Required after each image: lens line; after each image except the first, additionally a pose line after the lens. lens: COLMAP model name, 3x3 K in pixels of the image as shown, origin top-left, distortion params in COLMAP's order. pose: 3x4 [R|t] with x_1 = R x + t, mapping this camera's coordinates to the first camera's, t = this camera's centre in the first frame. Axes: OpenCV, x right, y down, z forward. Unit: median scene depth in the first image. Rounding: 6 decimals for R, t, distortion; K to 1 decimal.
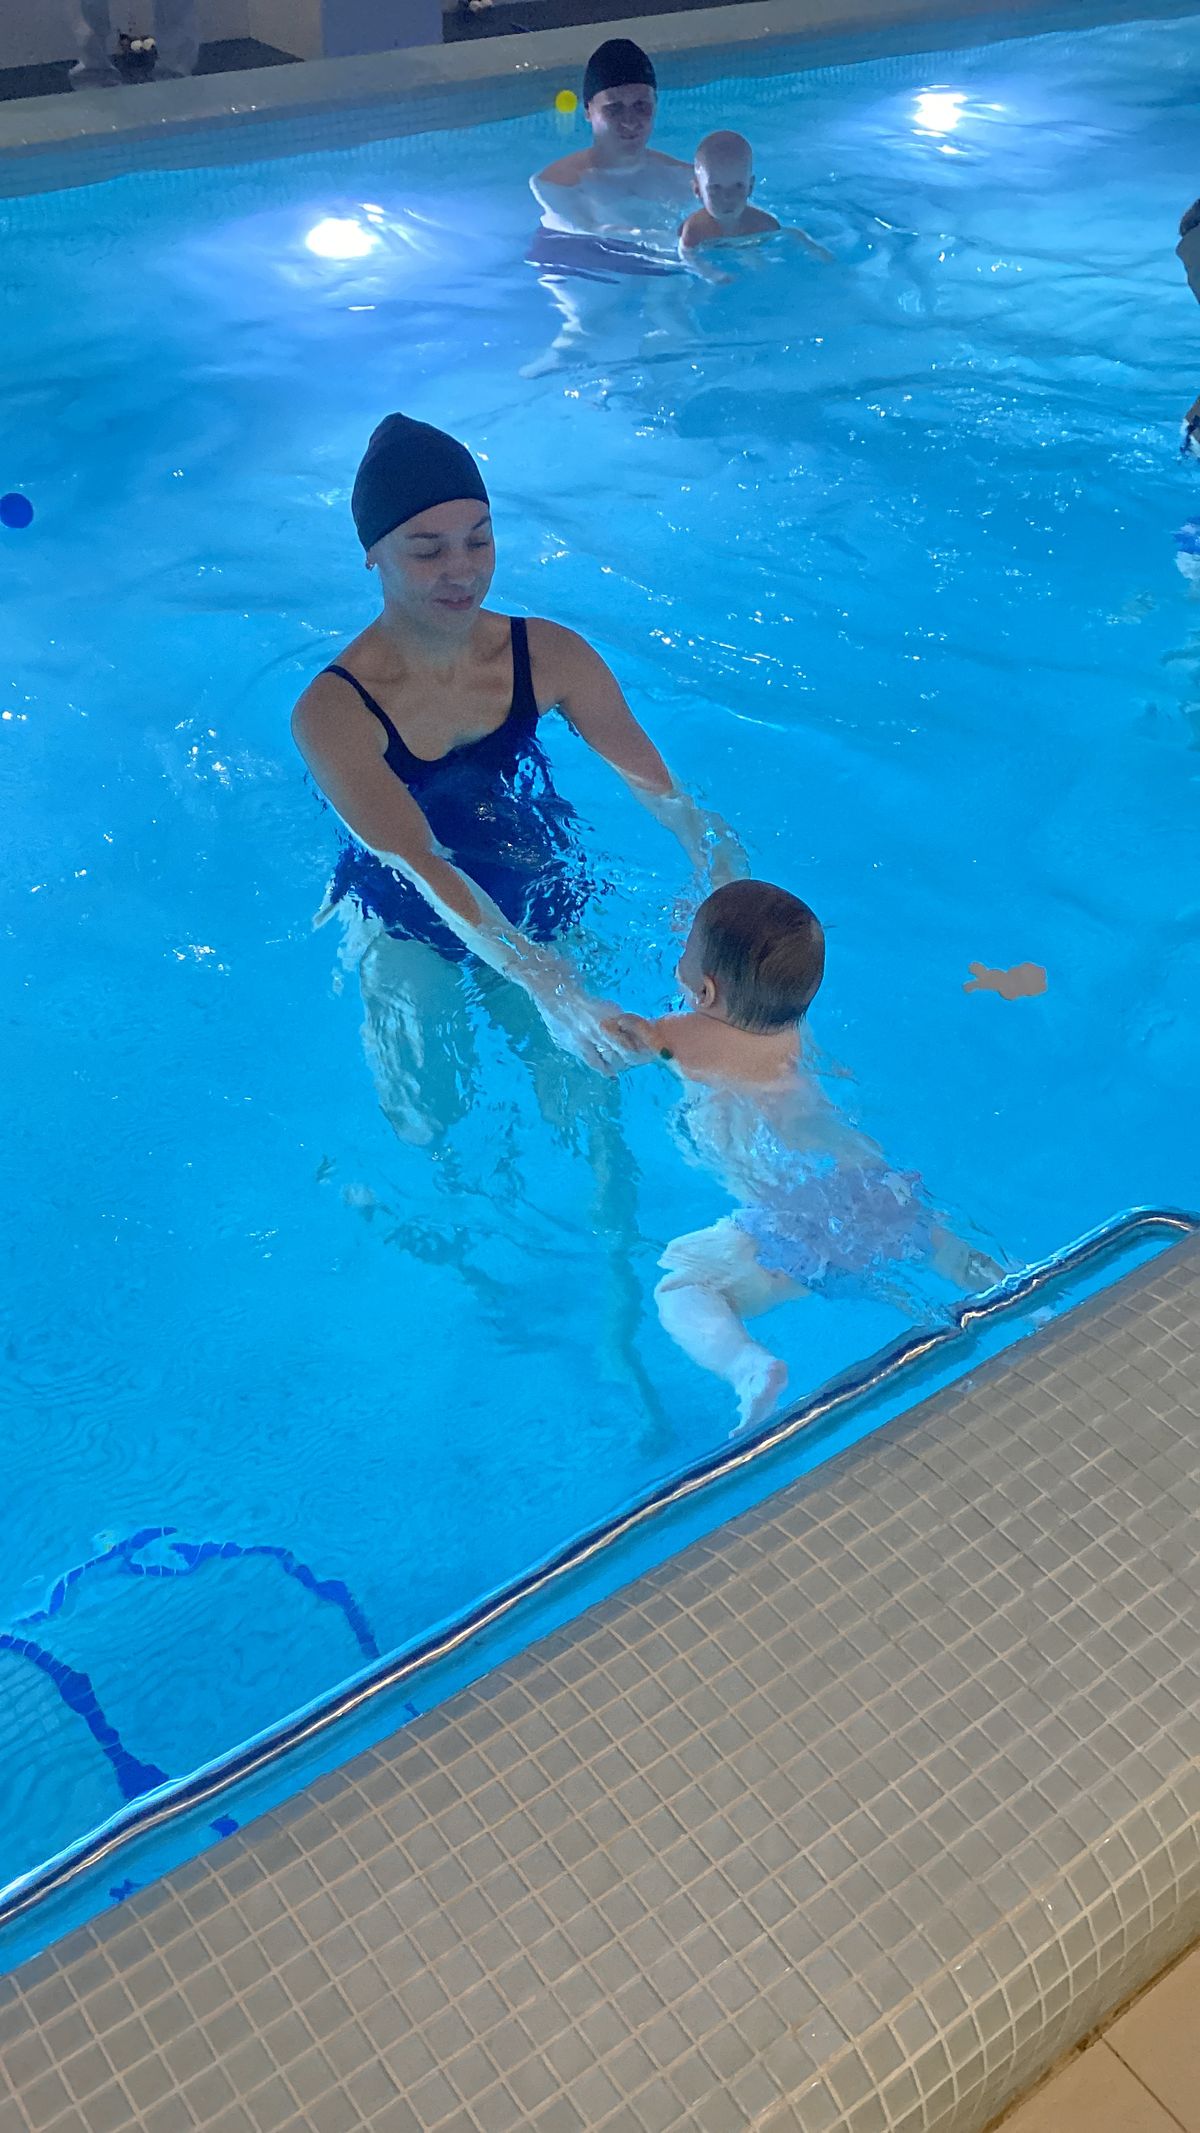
lens RADIAL K [[1933.9, 0, 552.8], [0, 1933.9, 1066.3], [0, 0, 1]] dist [0.004565, -0.018316]
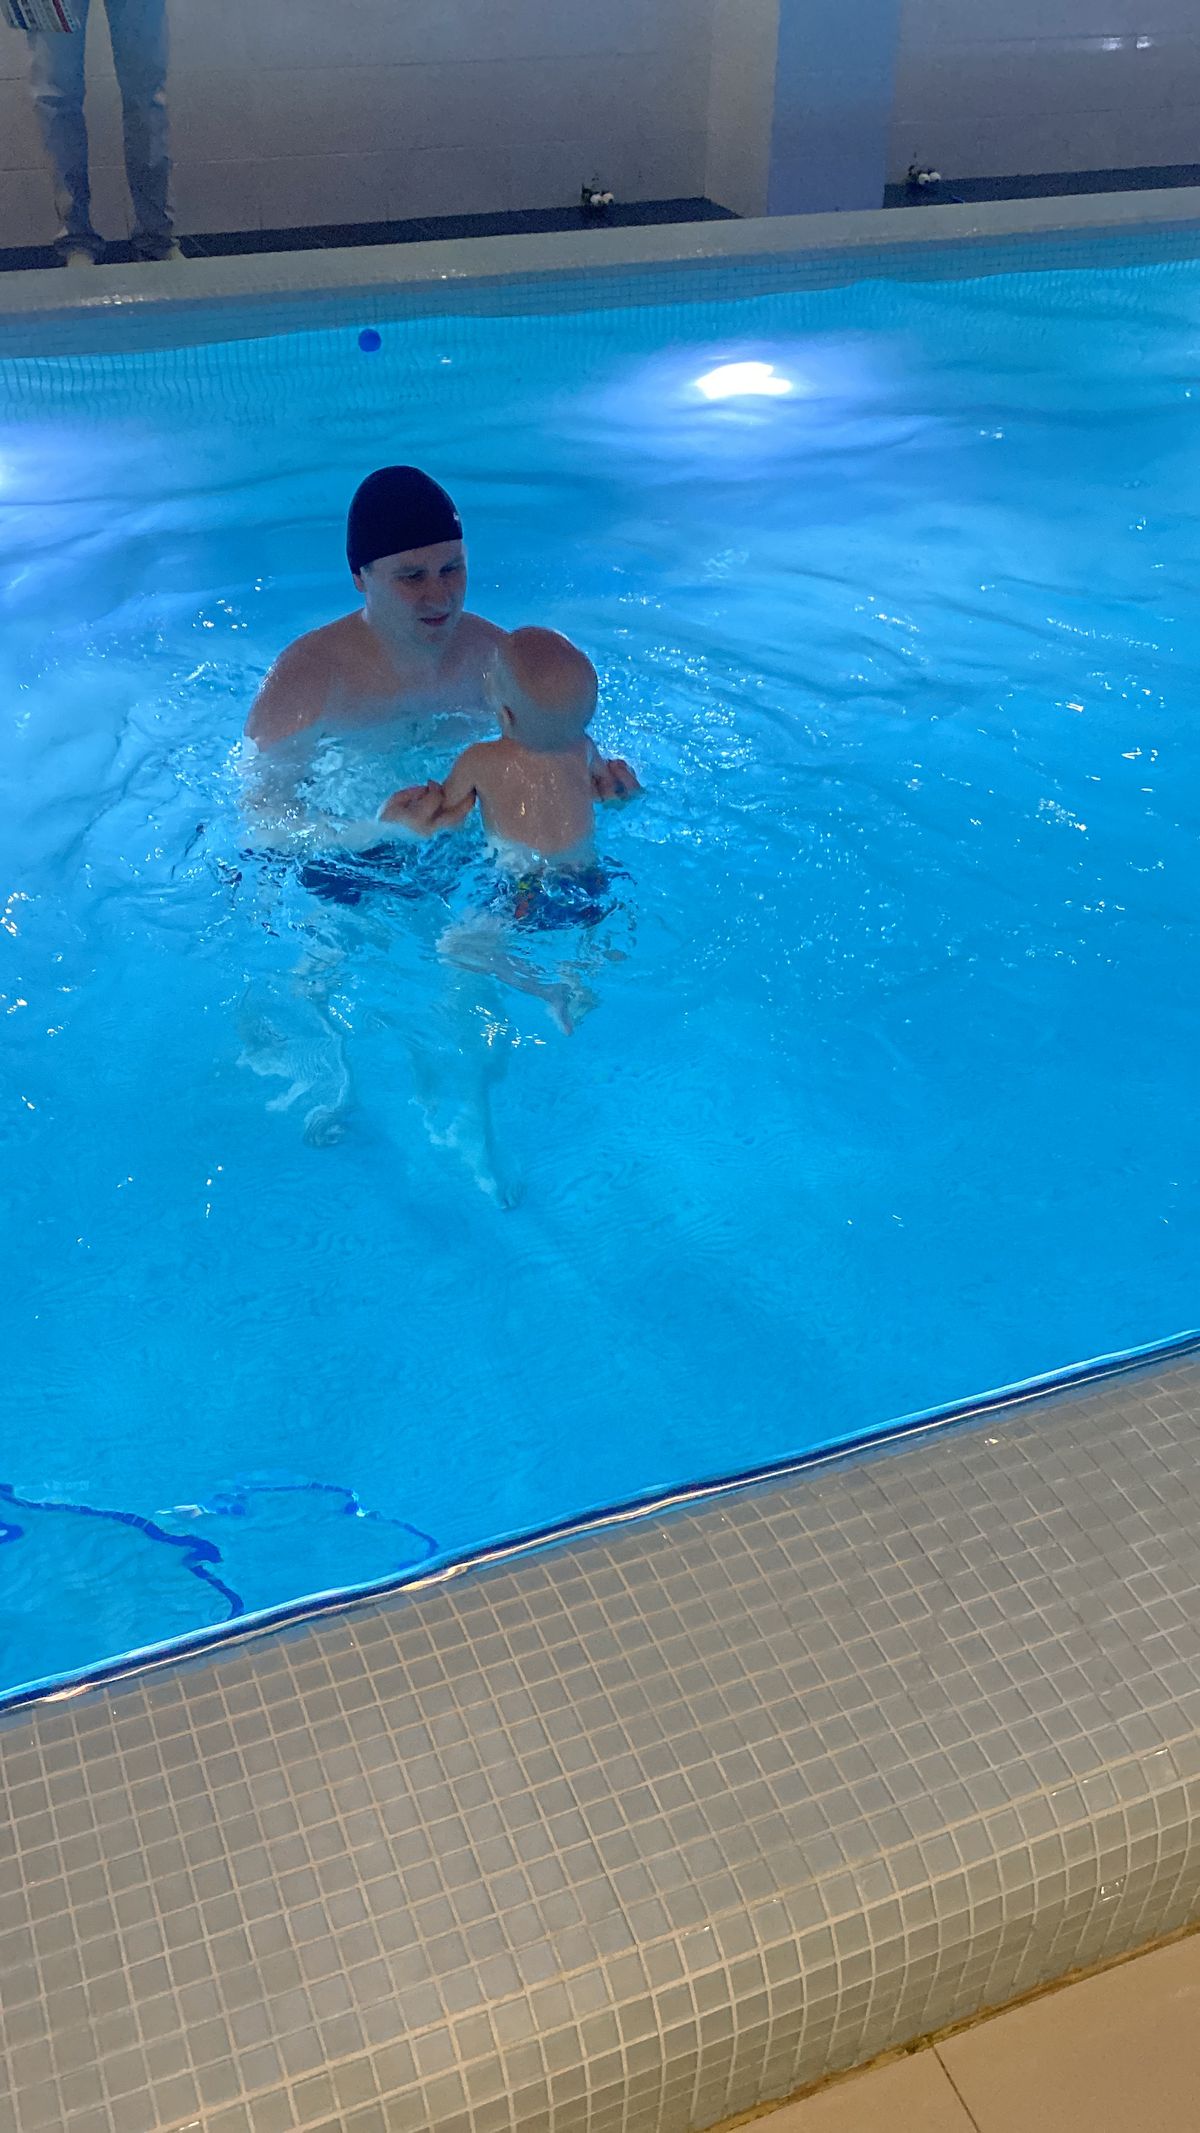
lens RADIAL K [[1933.9, 0, 552.8], [0, 1933.9, 1066.3], [0, 0, 1]] dist [0.004565, -0.018316]
pose [[0.967777, 0.137057, -0.211241, 0.232146], [-0.151579, 0.986965, -0.054081, 0.066398], [0.201076, 0.084358, 0.975937, -0.107311]]
